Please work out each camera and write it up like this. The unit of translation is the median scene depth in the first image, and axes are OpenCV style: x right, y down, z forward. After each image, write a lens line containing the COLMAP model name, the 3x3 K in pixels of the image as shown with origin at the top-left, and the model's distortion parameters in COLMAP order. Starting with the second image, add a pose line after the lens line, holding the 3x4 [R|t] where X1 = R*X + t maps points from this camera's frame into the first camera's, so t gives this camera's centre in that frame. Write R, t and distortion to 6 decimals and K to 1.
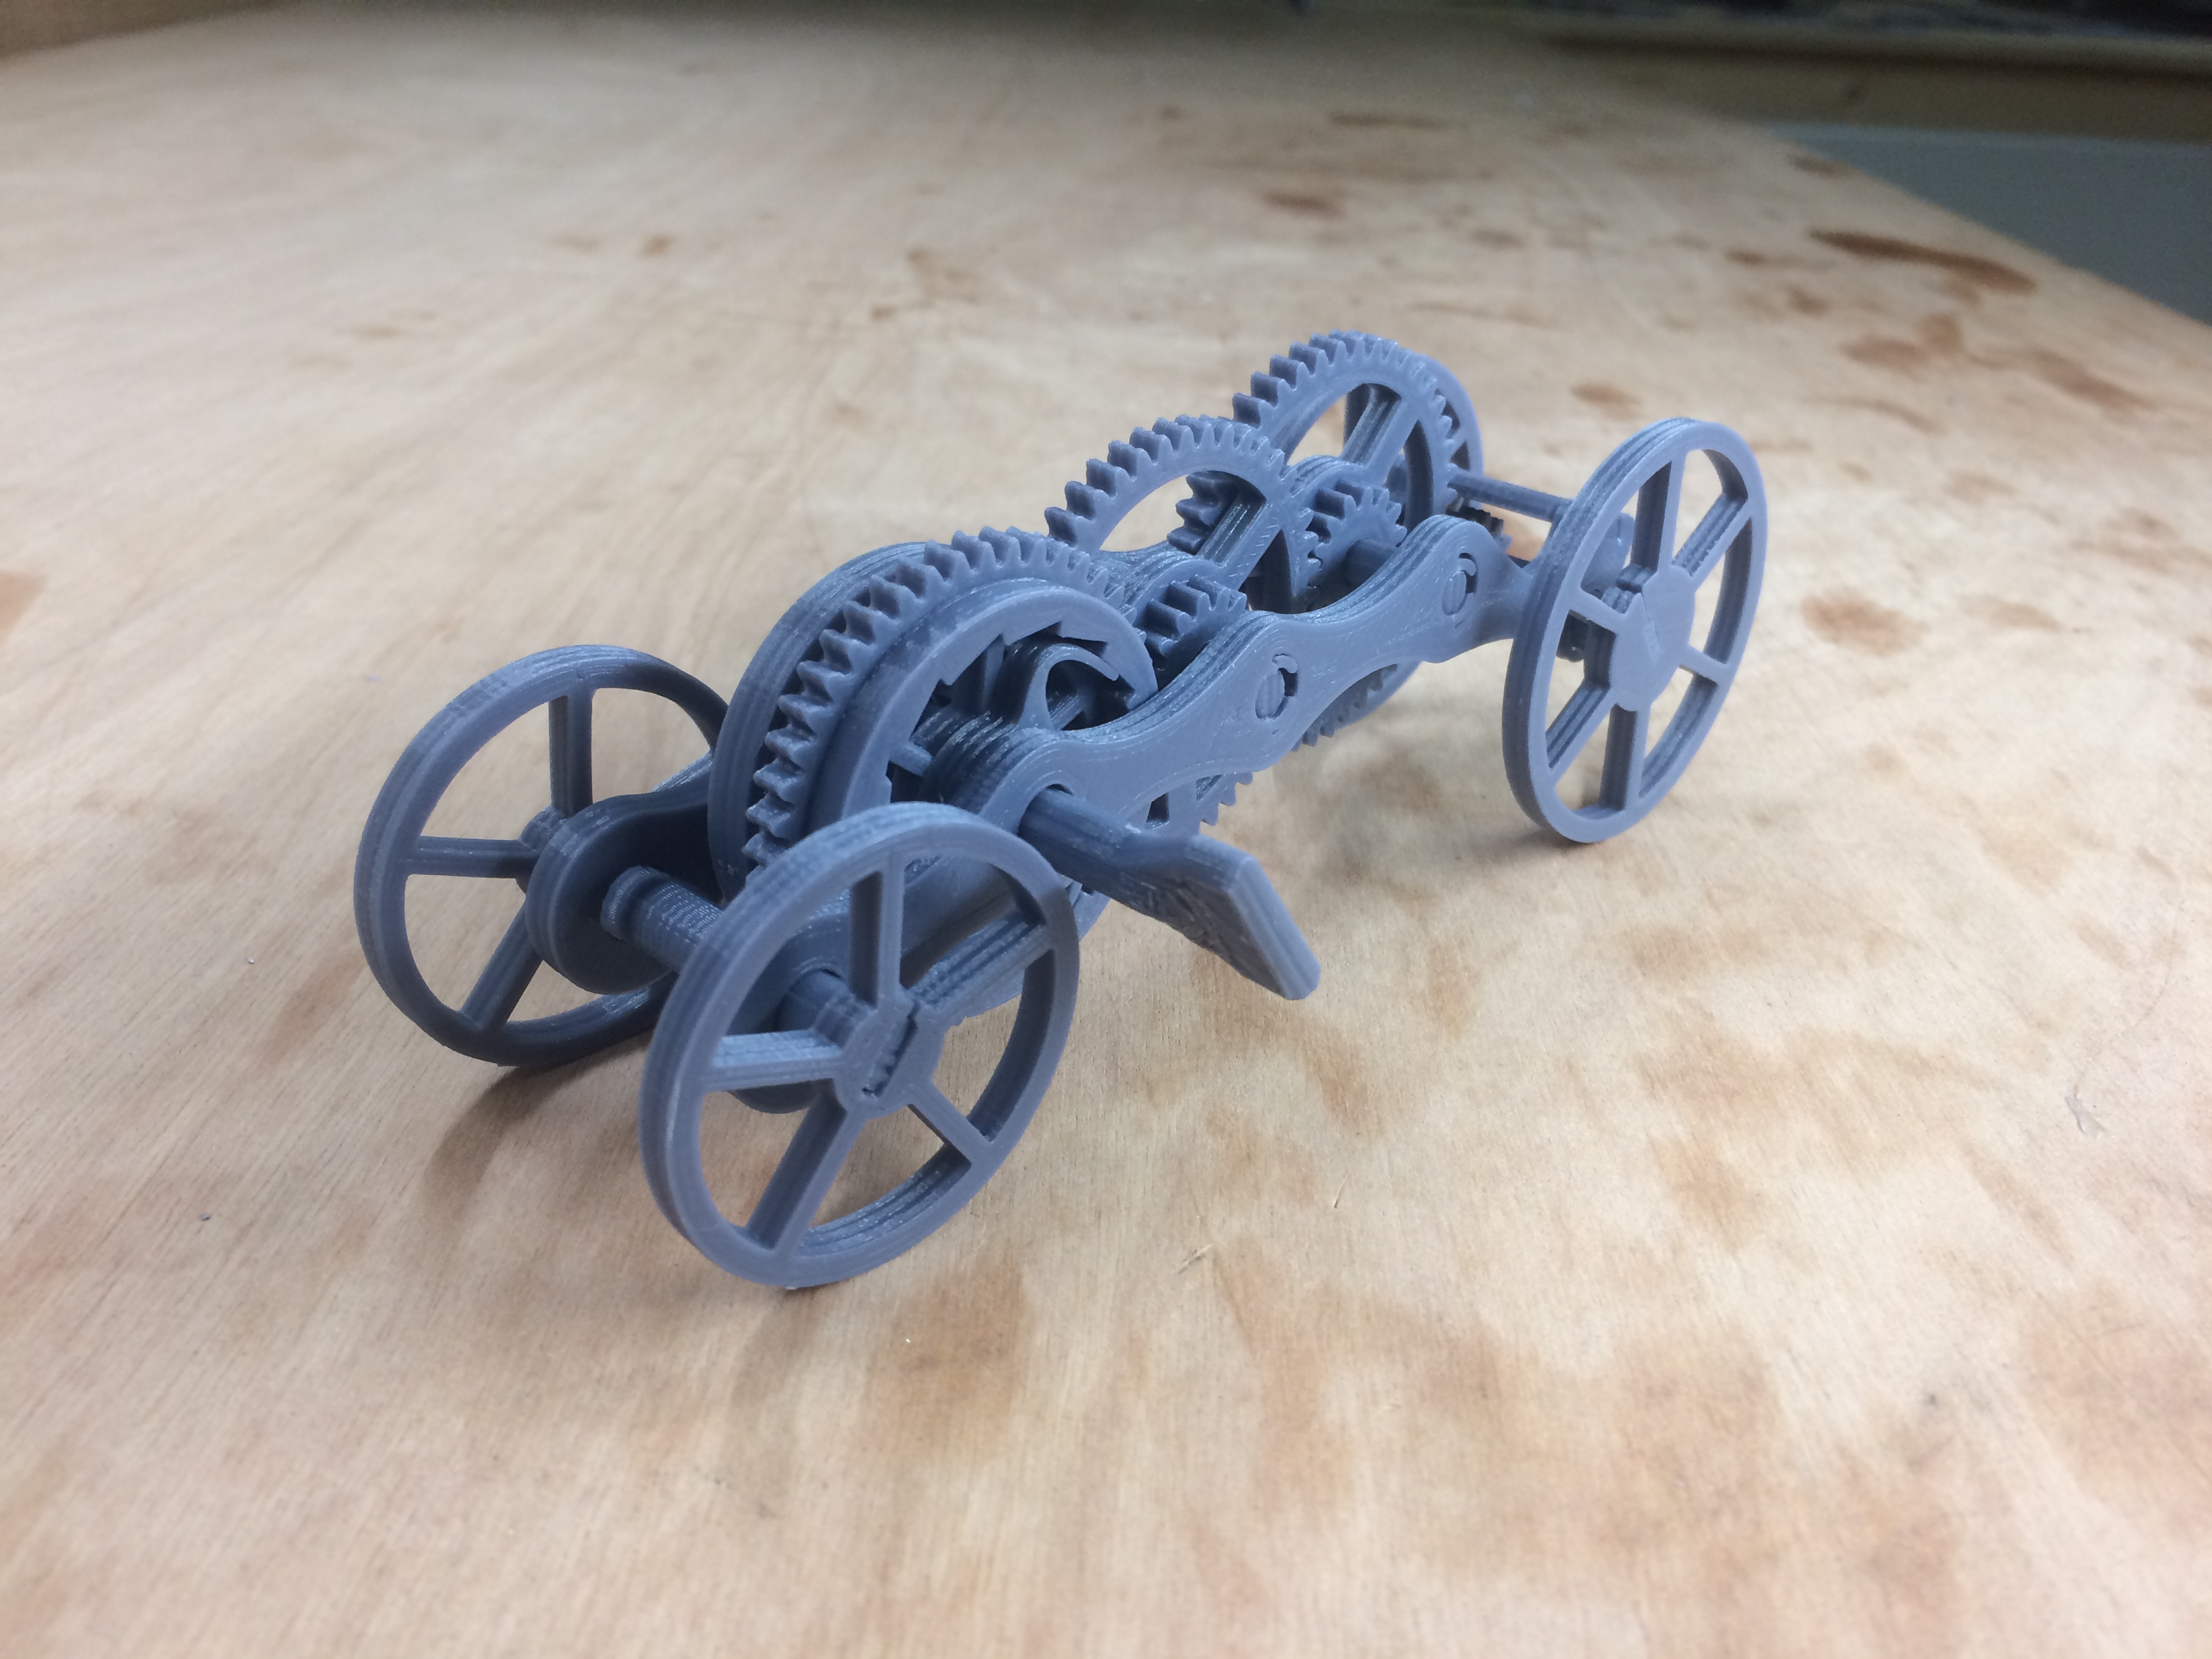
lens RADIAL K [[1858.9, 0, 1106.6], [0, 1858.9, 821.1], [0, 0, 1]] dist [0.062266, 0.001908]
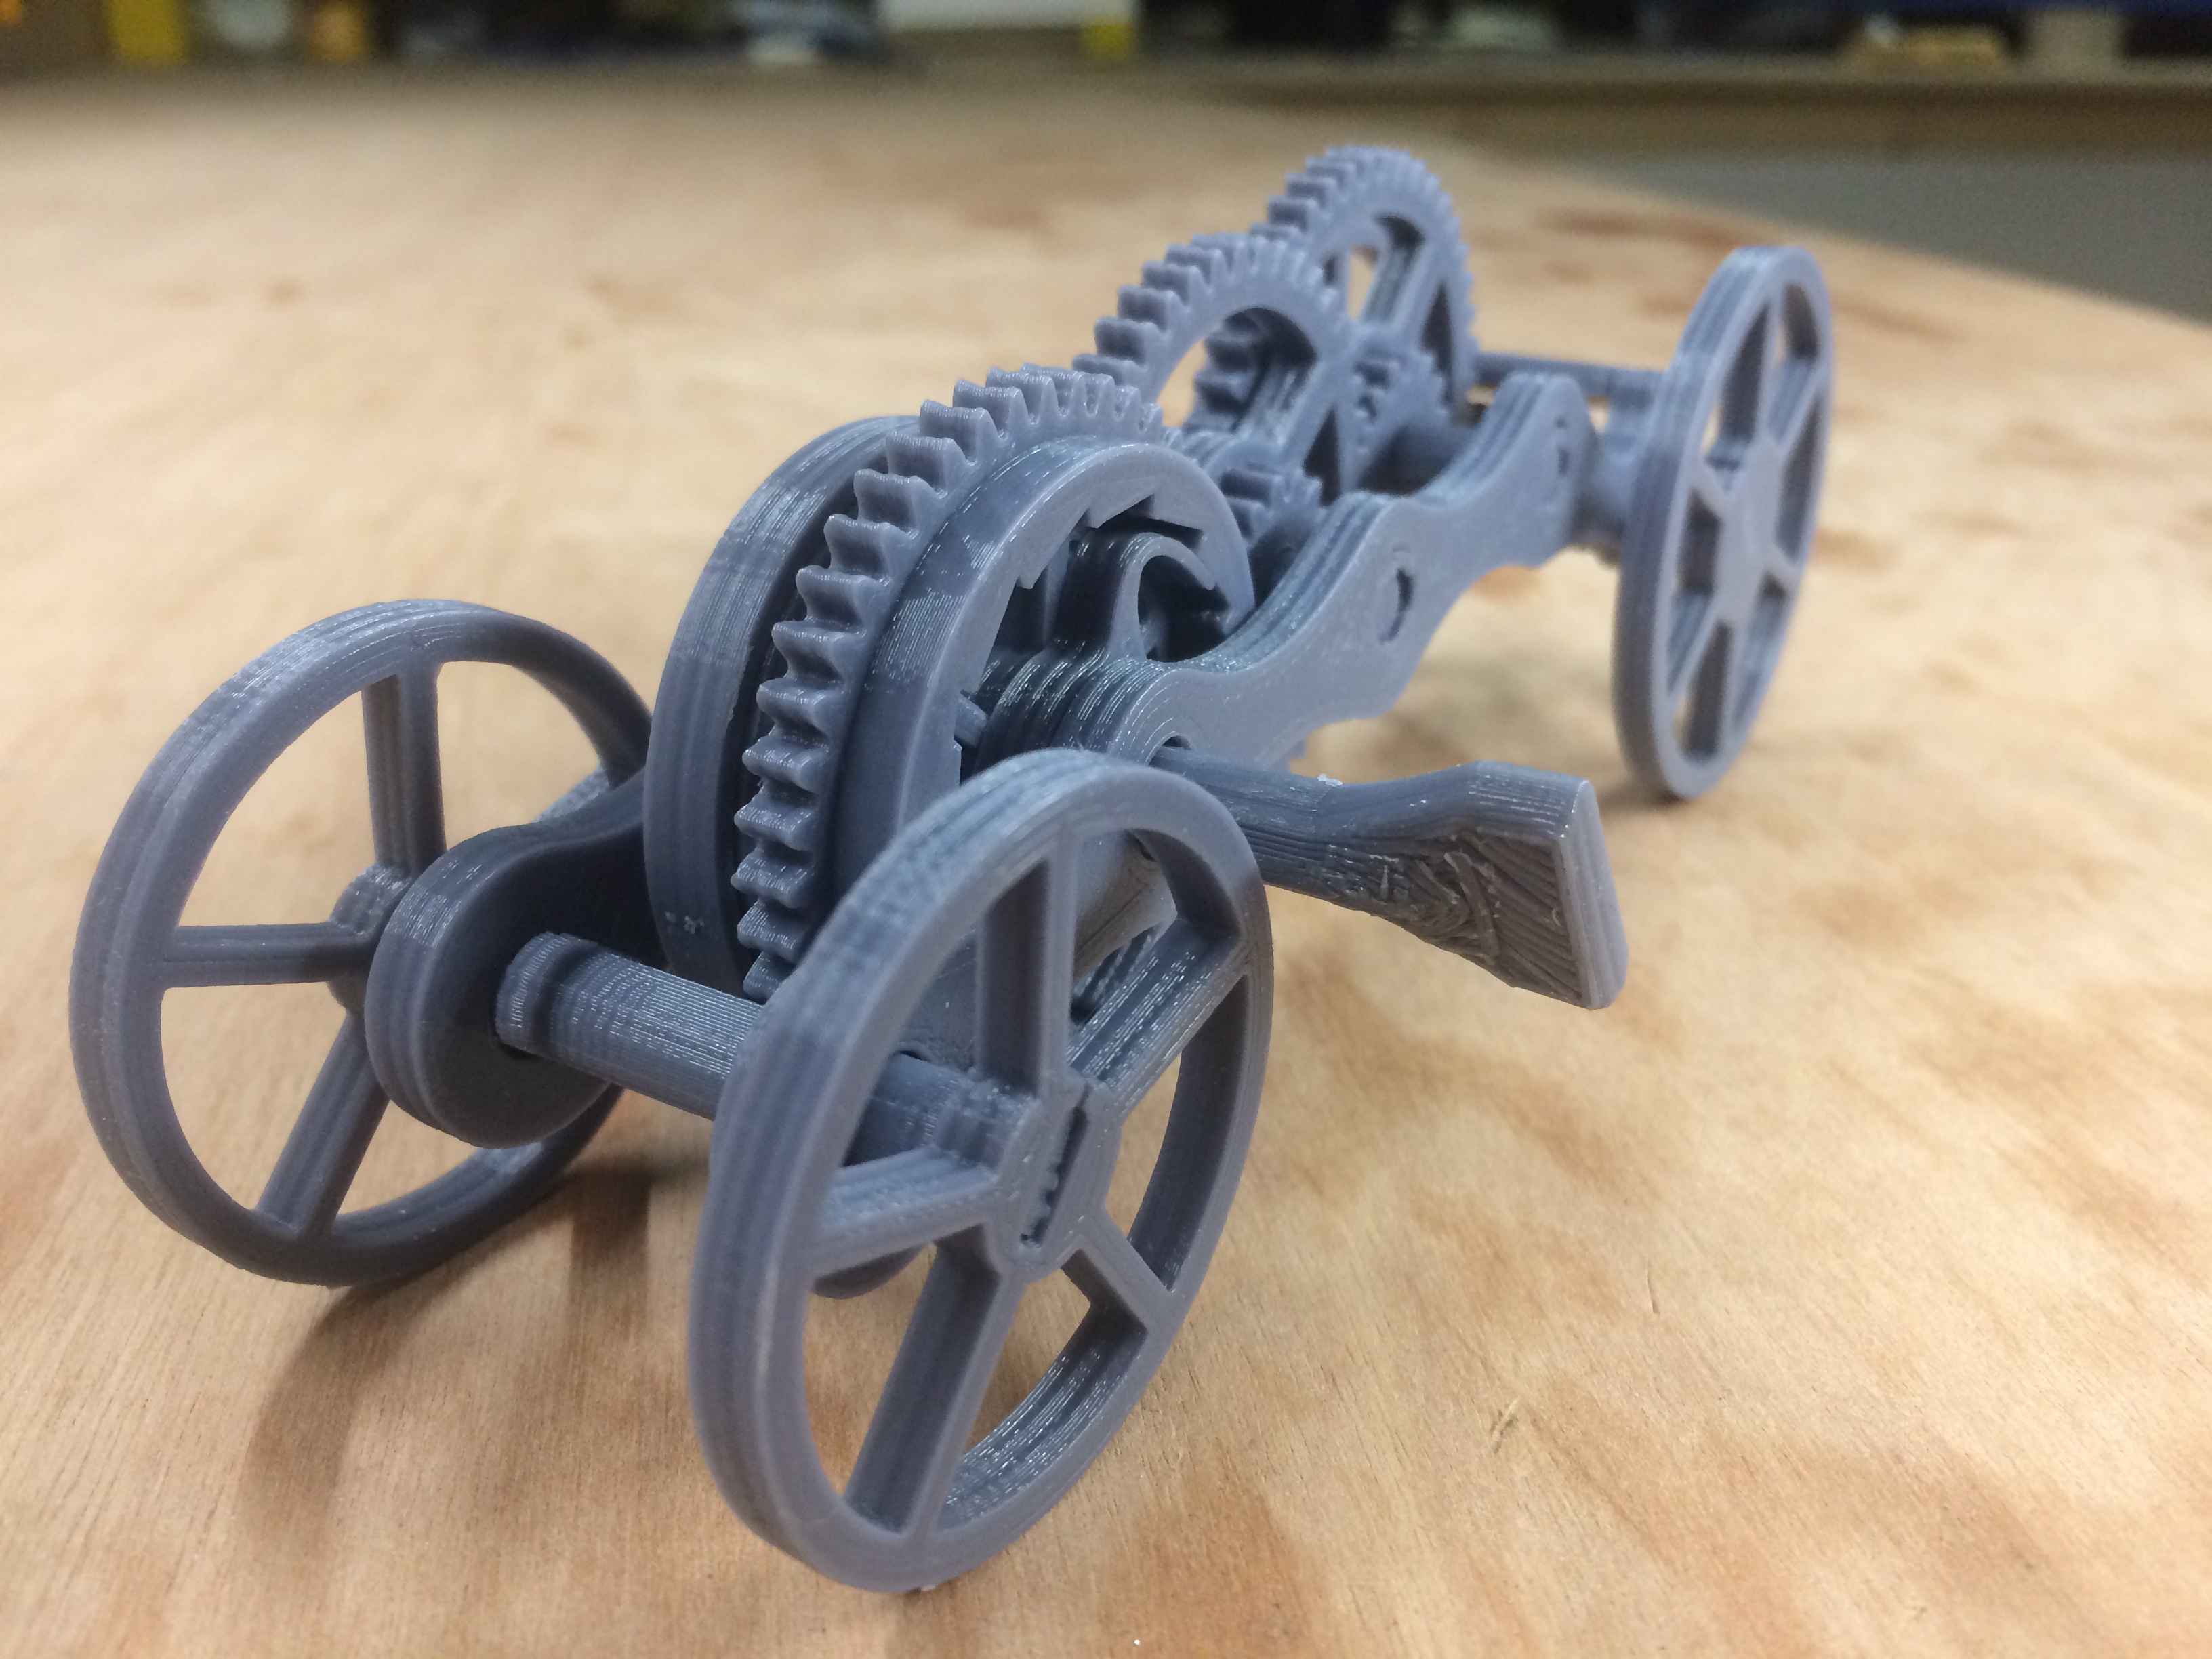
lens RADIAL K [[1920.4, 0, 1106.0], [0, 1920.4, 829.5], [0, 0, 1]] dist [0.071748, -0.135821]
pose [[0.979958, -0.111198, 0.165278, -0.167429], [0.118865, 0.992213, -0.037215, 0.035052], [-0.159853, 0.056114, 0.985545, 0.327019]]
